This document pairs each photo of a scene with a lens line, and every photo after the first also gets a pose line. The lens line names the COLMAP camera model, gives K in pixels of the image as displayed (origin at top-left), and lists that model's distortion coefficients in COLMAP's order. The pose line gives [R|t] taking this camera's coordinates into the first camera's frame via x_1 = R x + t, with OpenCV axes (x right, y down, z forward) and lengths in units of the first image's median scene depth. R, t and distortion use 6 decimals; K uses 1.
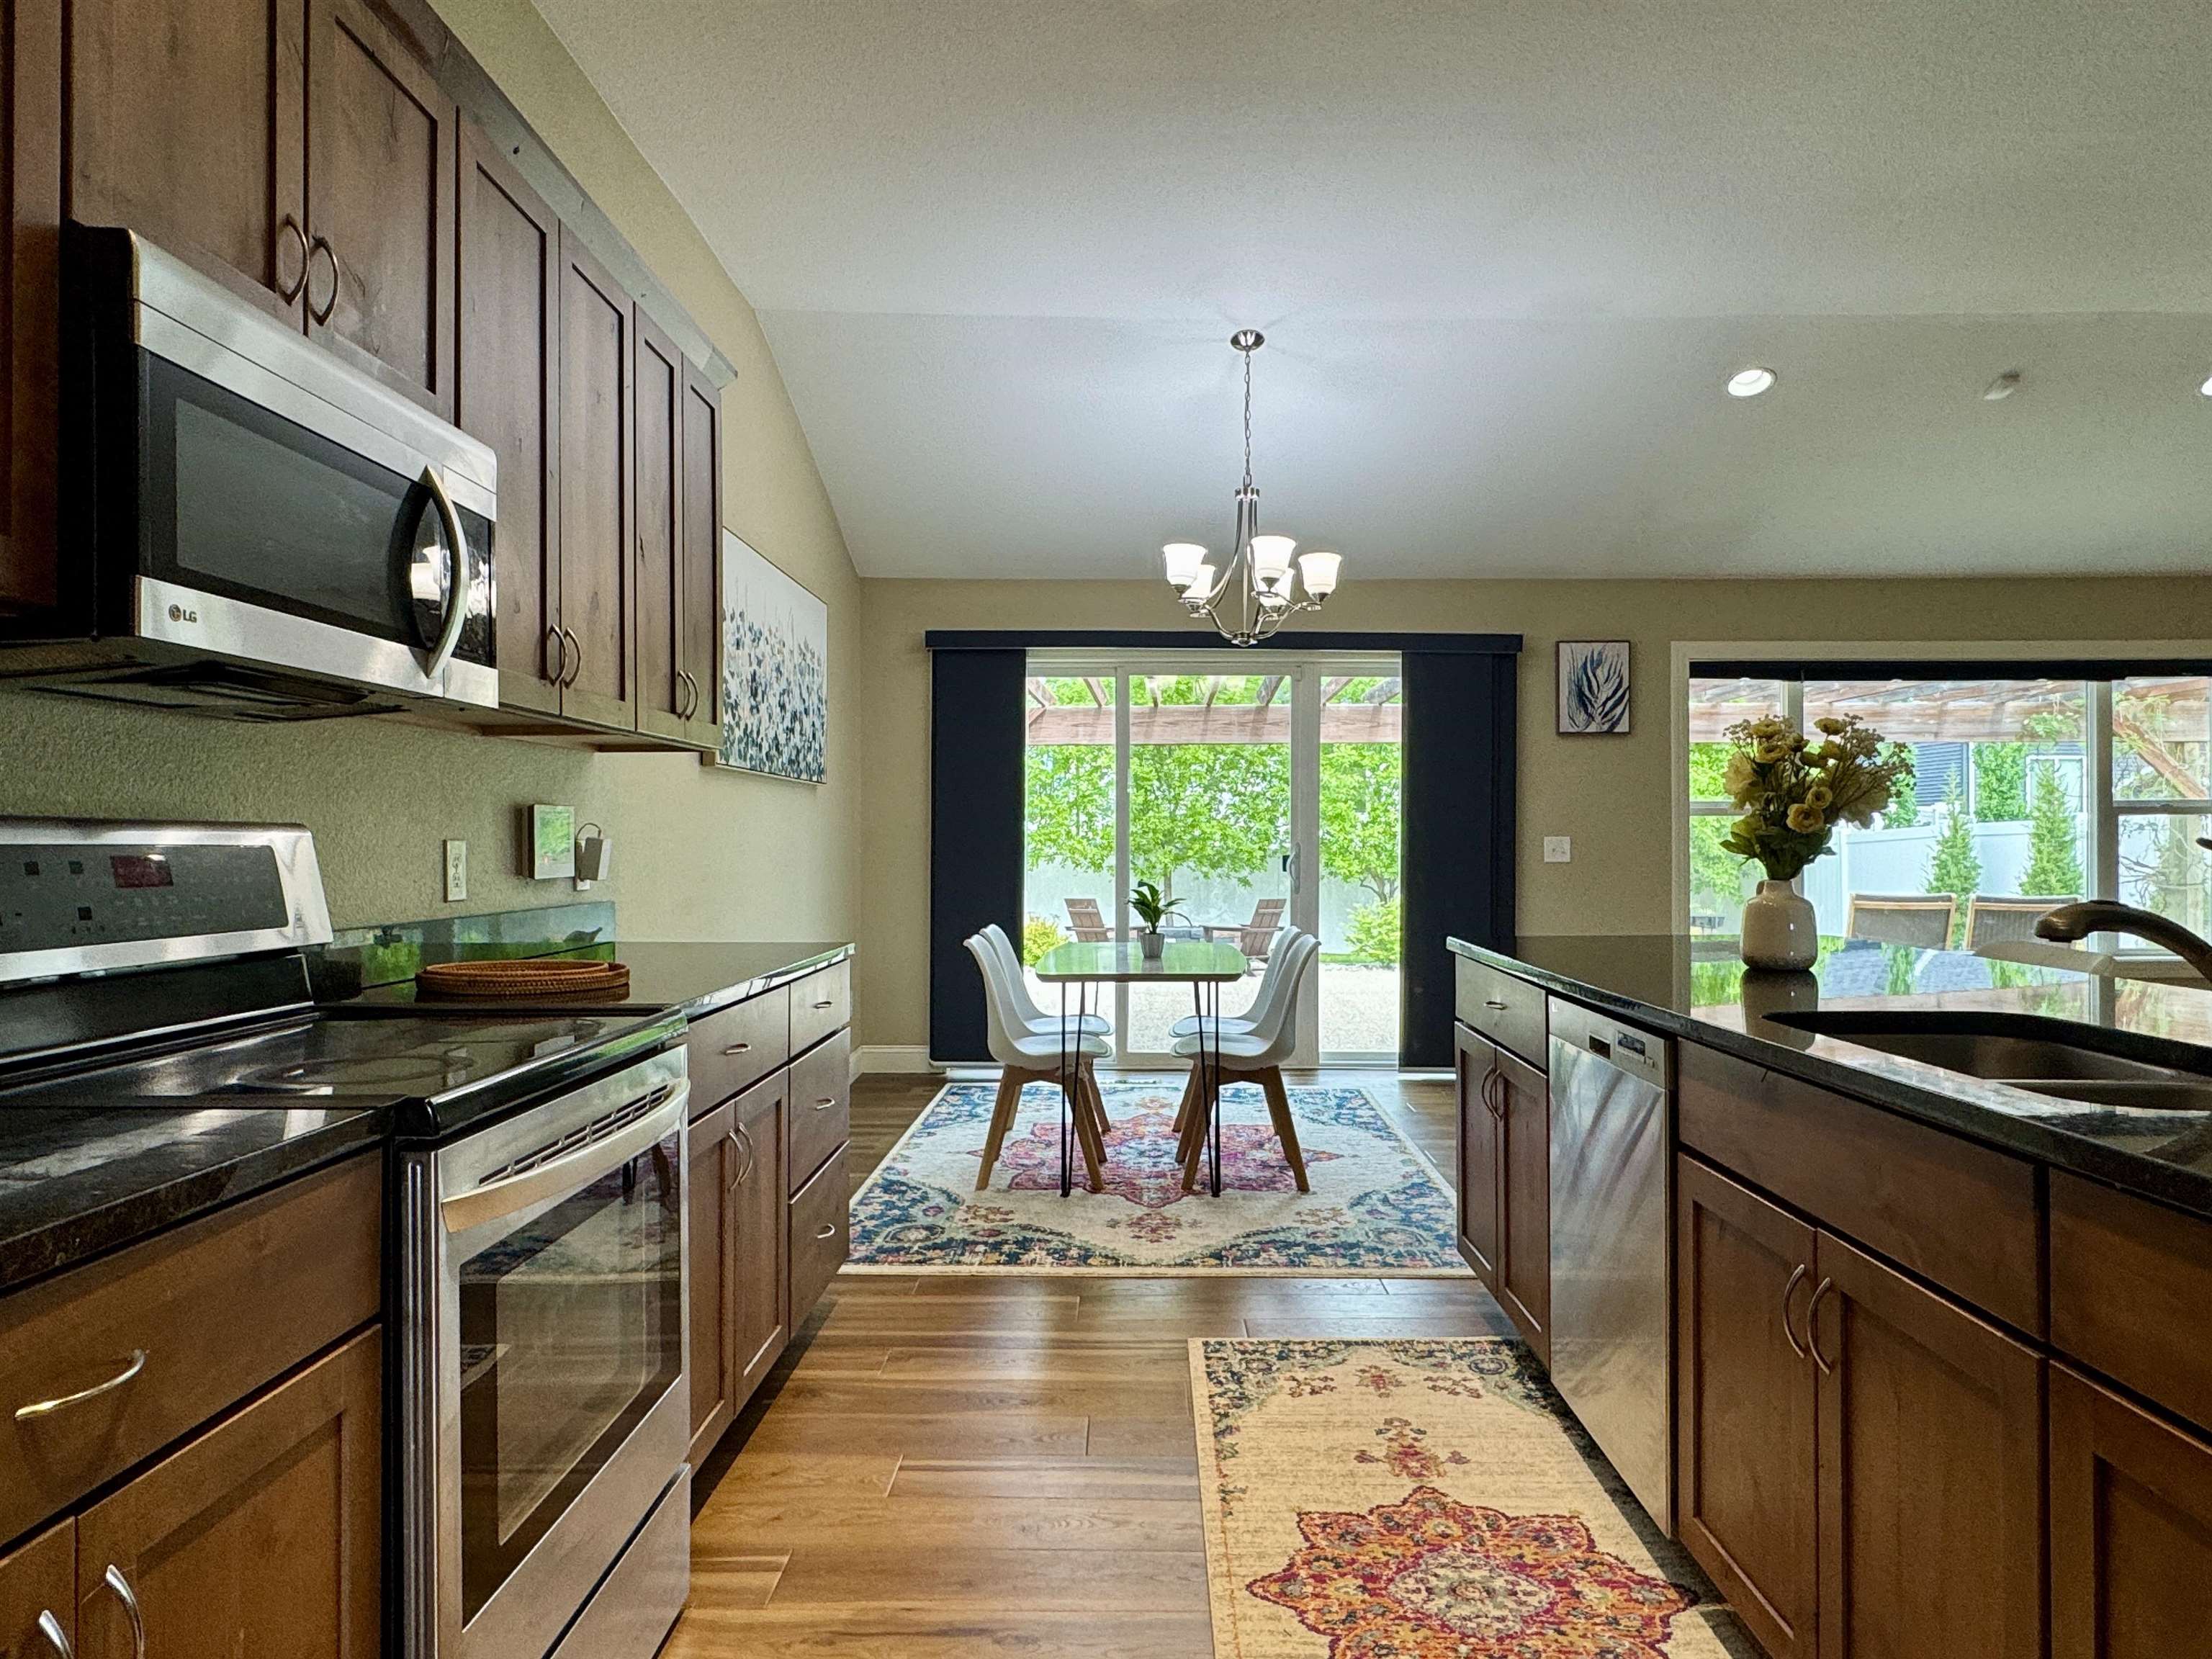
lens RADIAL K [[1360.1, 0, 1107.0], [0, 1360.1, 835.6], [0, 0, 1]] dist [-0.002352, 0.000390]
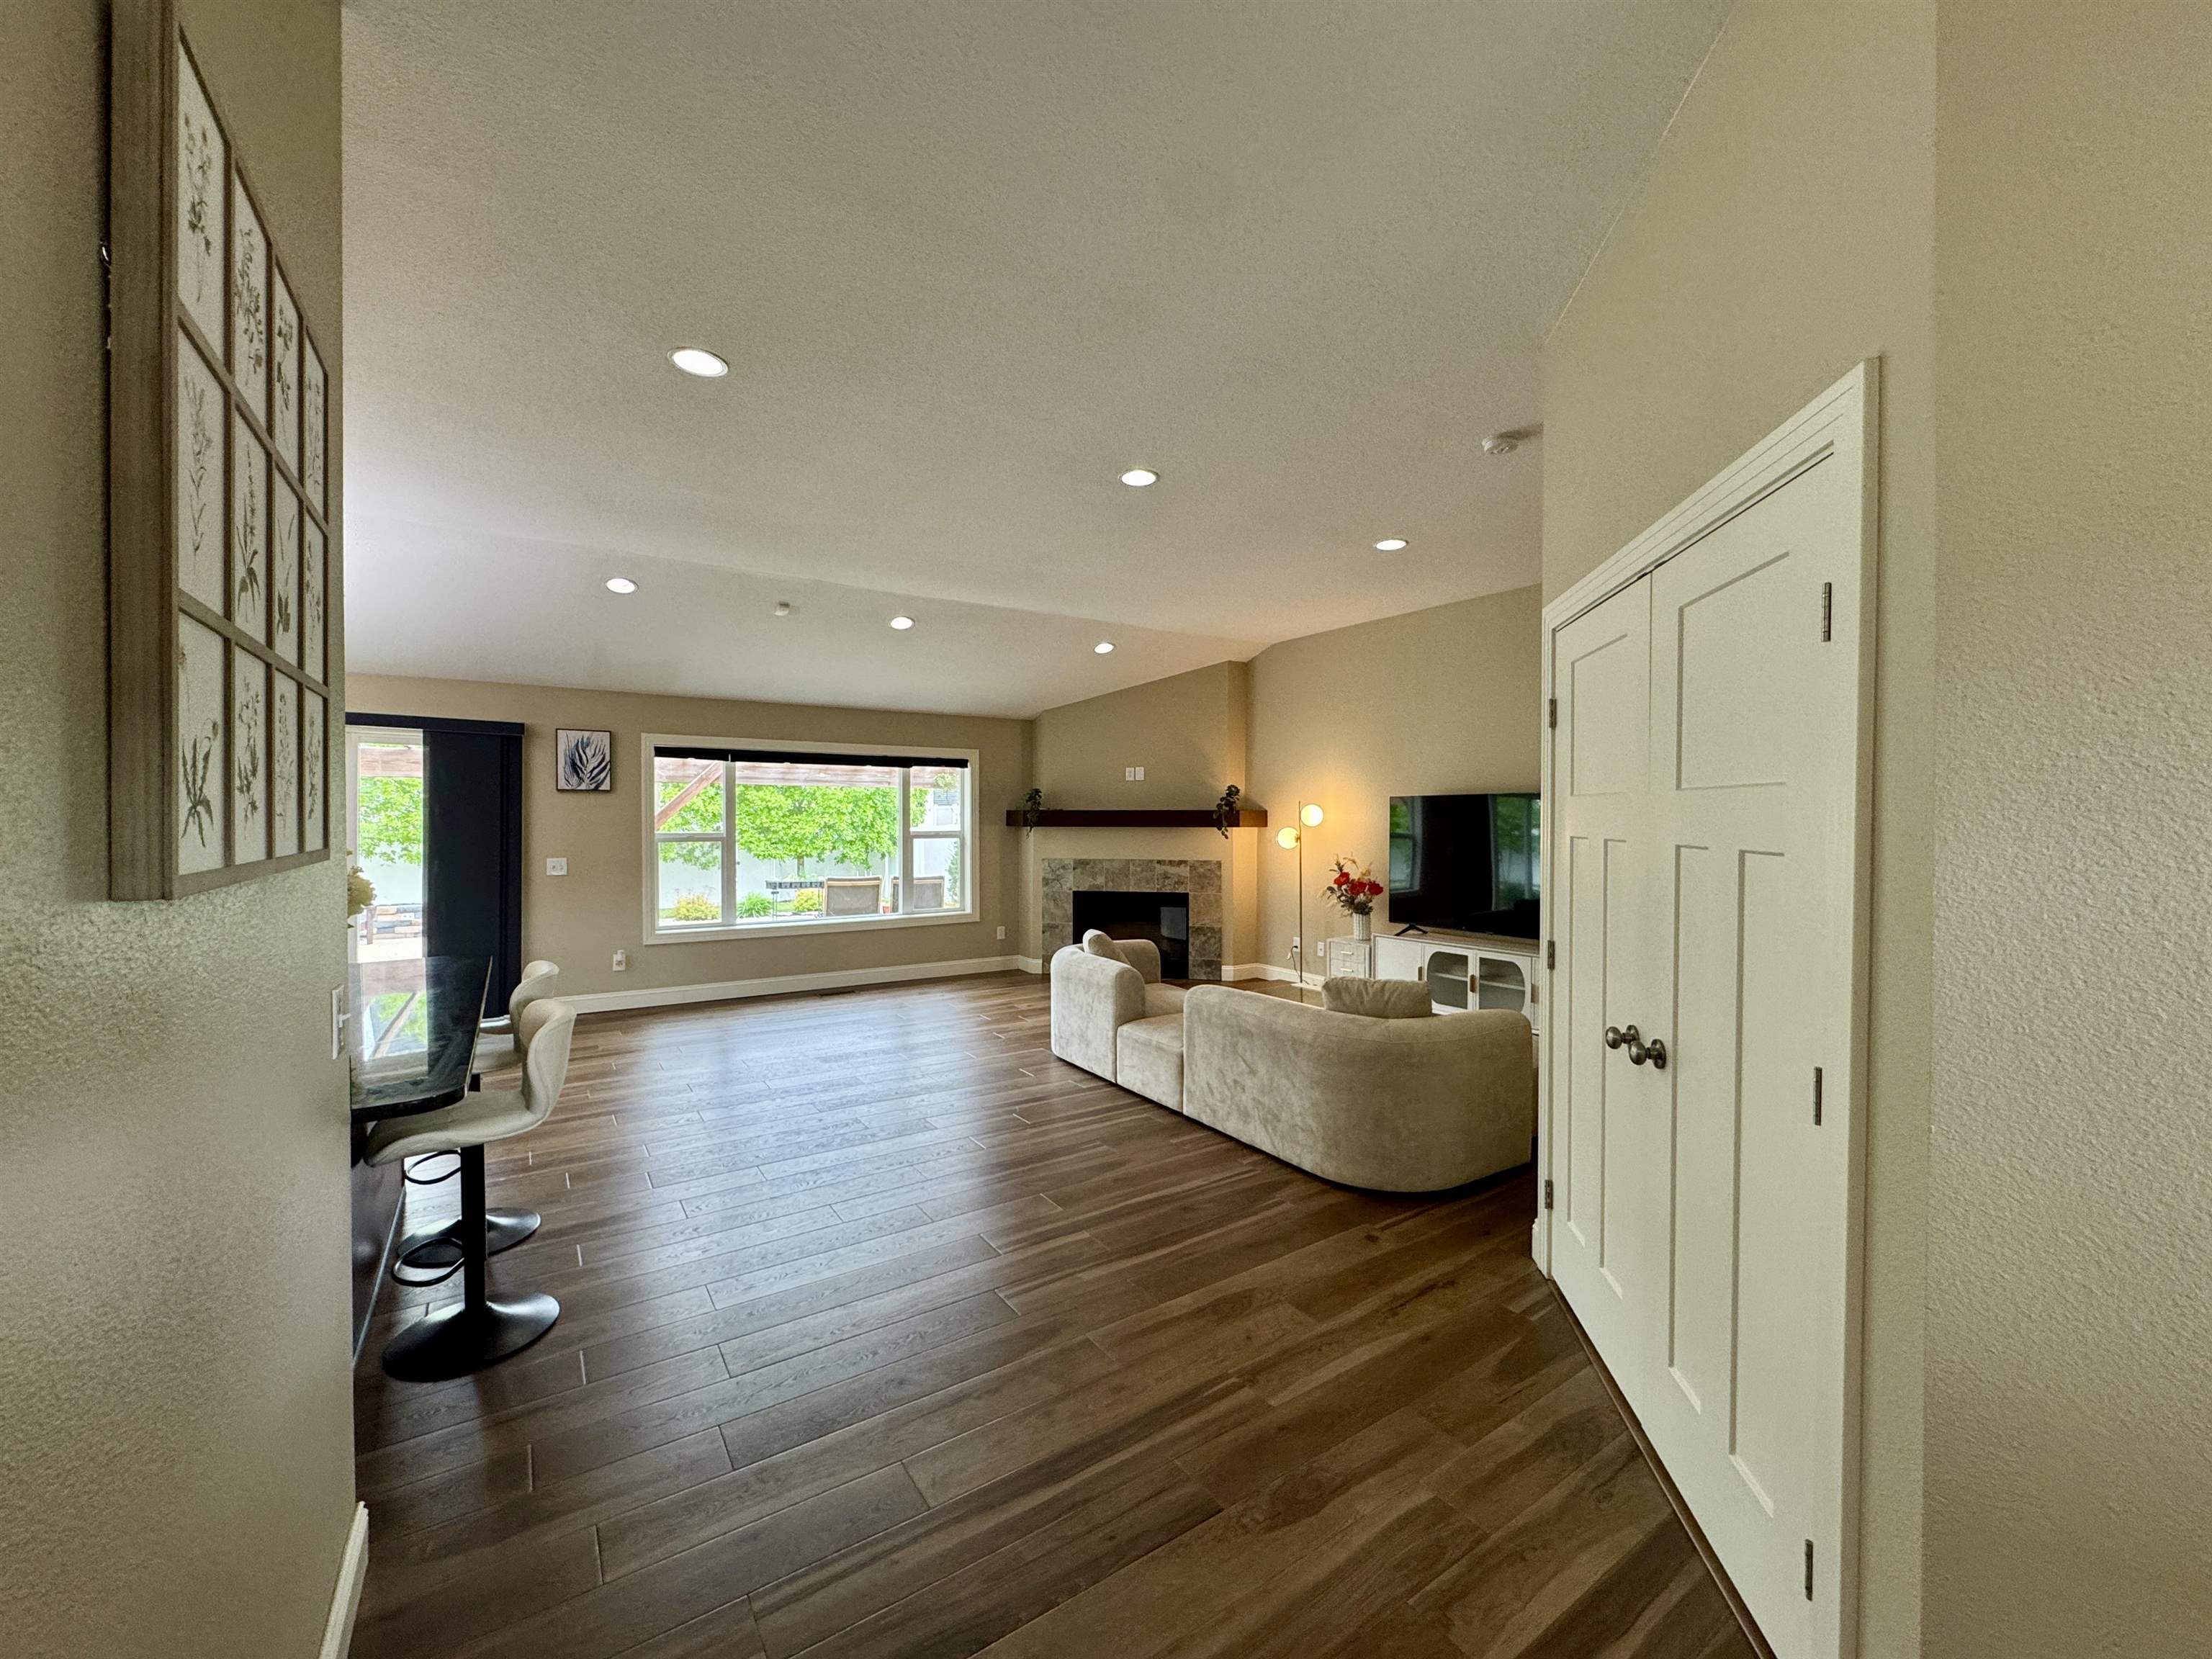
lens RADIAL K [[881.5, 0, 1106.7], [0, 881.5, 827.3], [0, 0, 1]] dist [-0.003433, 0.000593]
pose [[0.819749, -0.003858, 0.572711, 0.475653], [-0.004888, 0.999894, 0.013731, -0.087413], [-0.572703, -0.014055, 0.819643, -0.261221]]
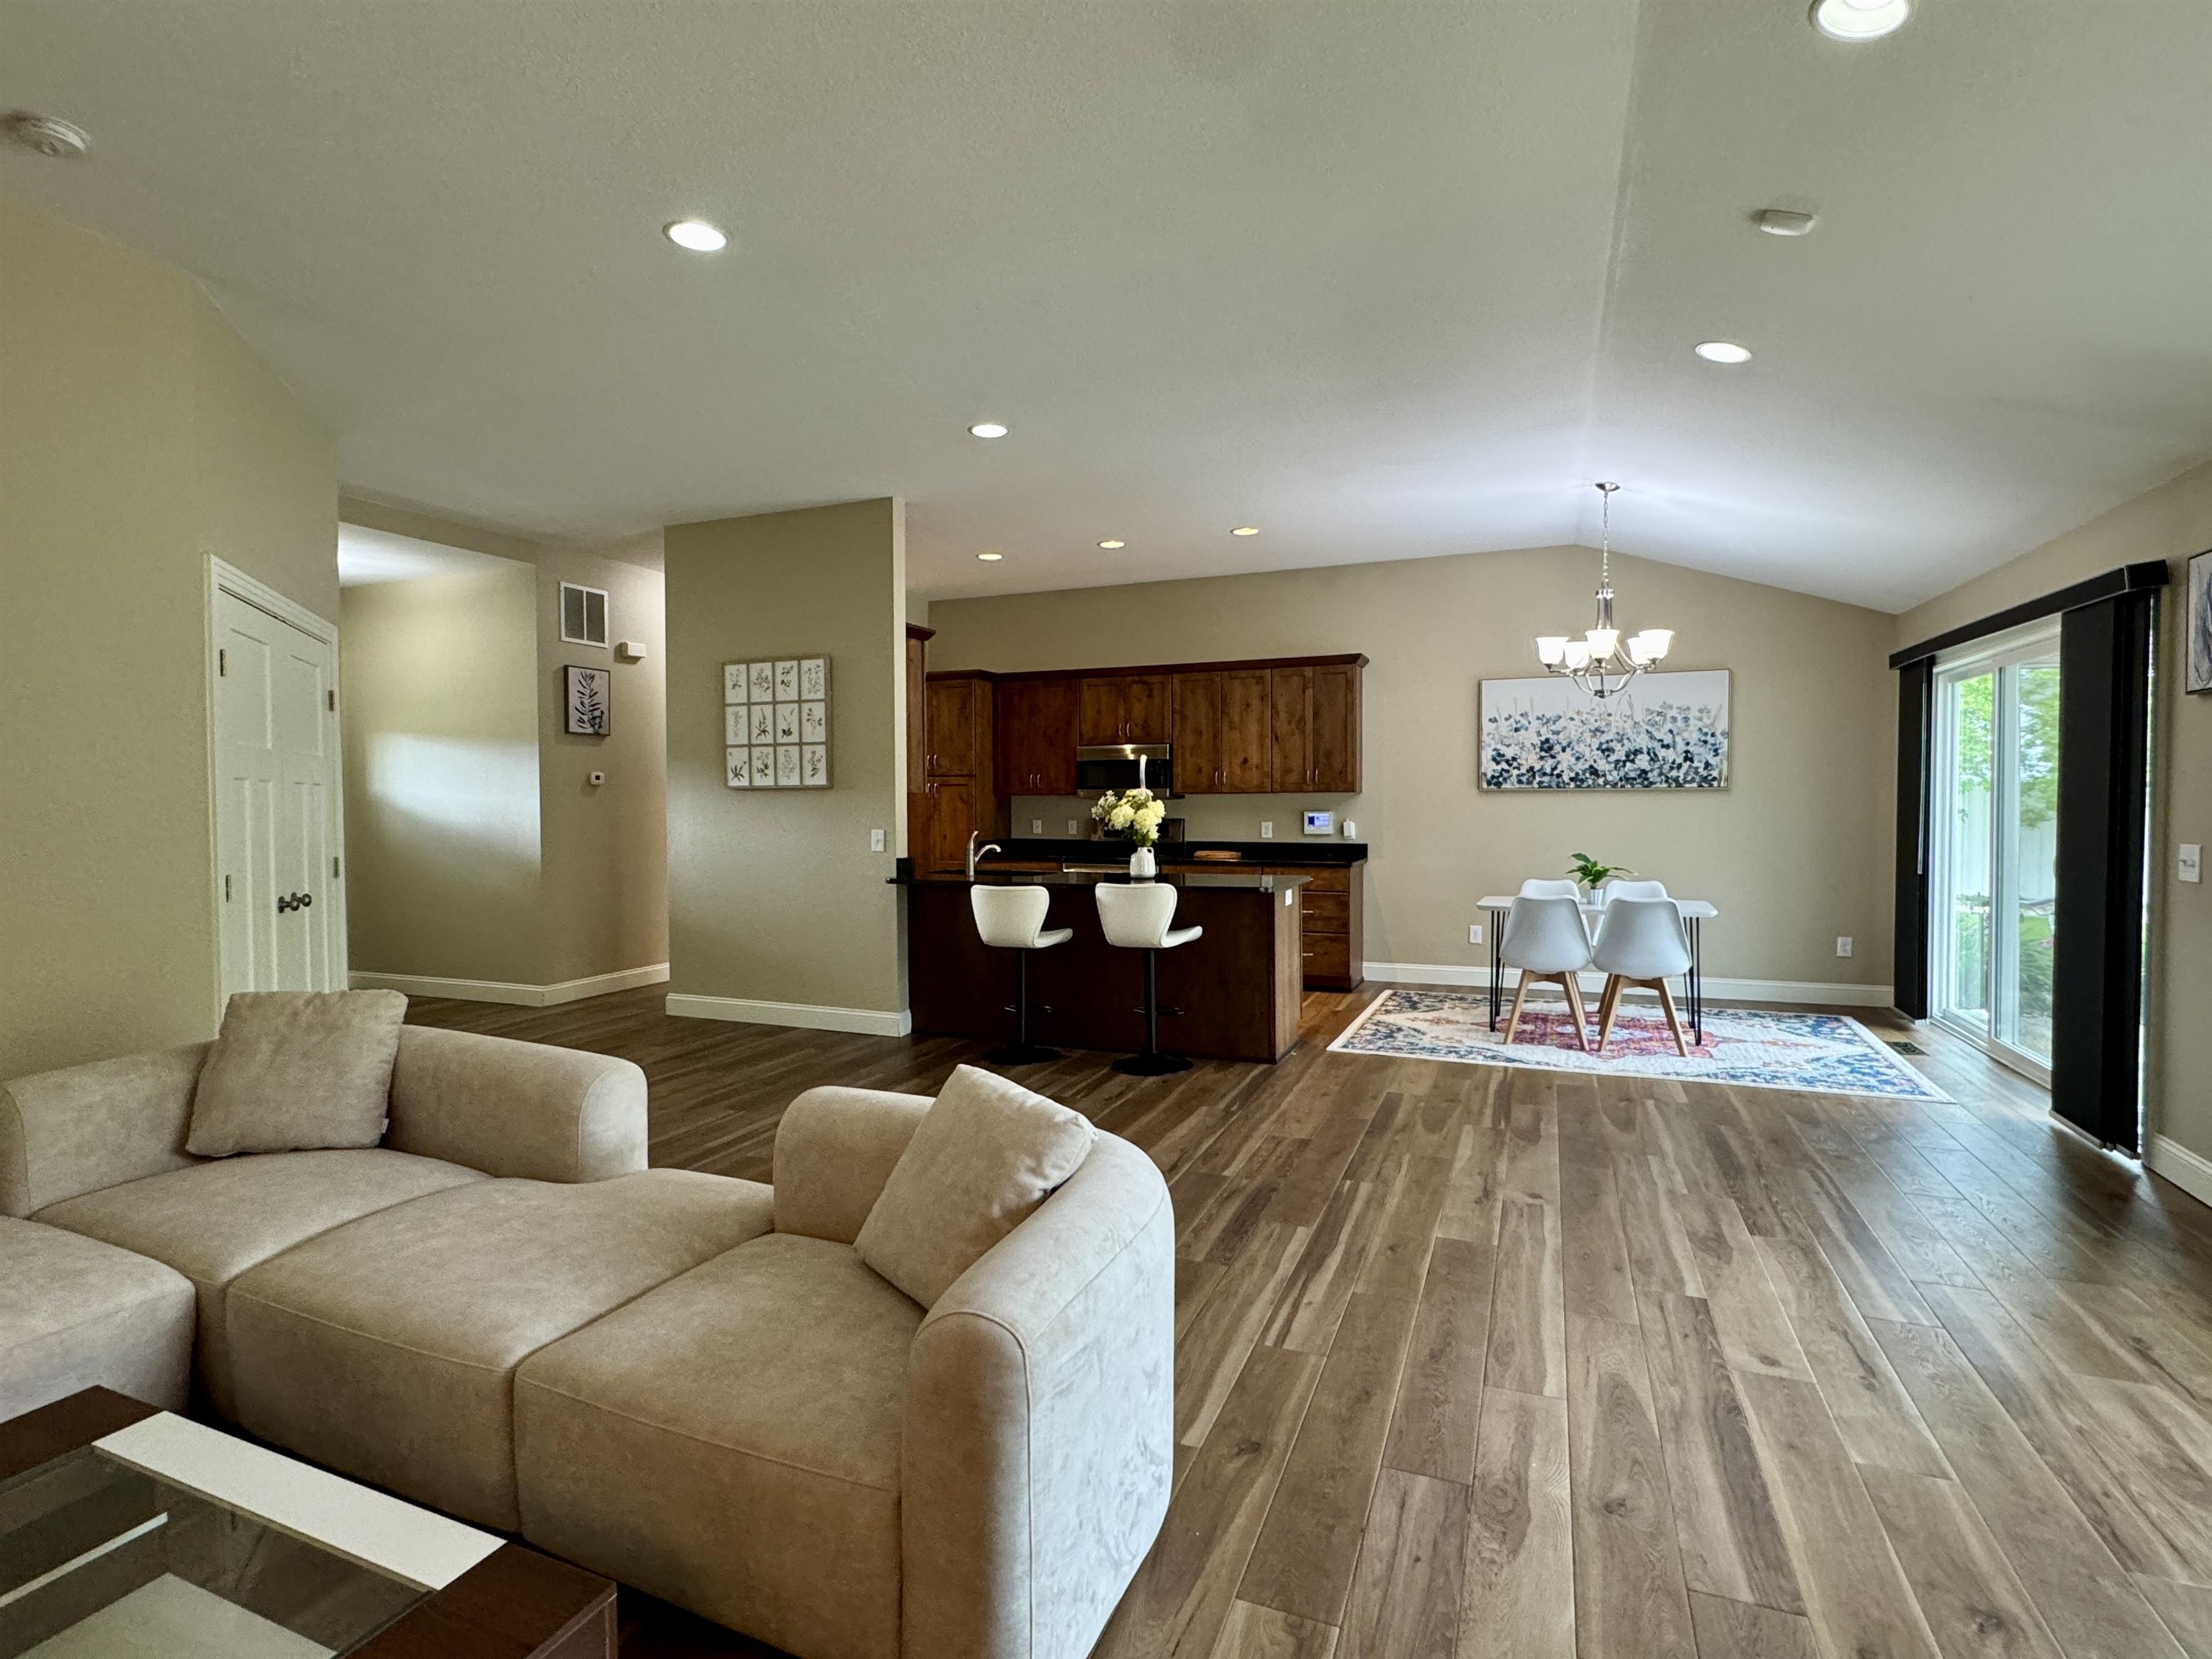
lens RADIAL K [[1089.5, 0, 1106.0], [0, 1089.5, 829.5], [0, 0, 1]] dist [-0.002895, 0.001204]
pose [[-0.360237, 0.028652, -0.932421, 1.814174], [0.008409, 0.999587, 0.027468, -0.045697], [0.932823, 0.002055, -0.360330, 1.203885]]
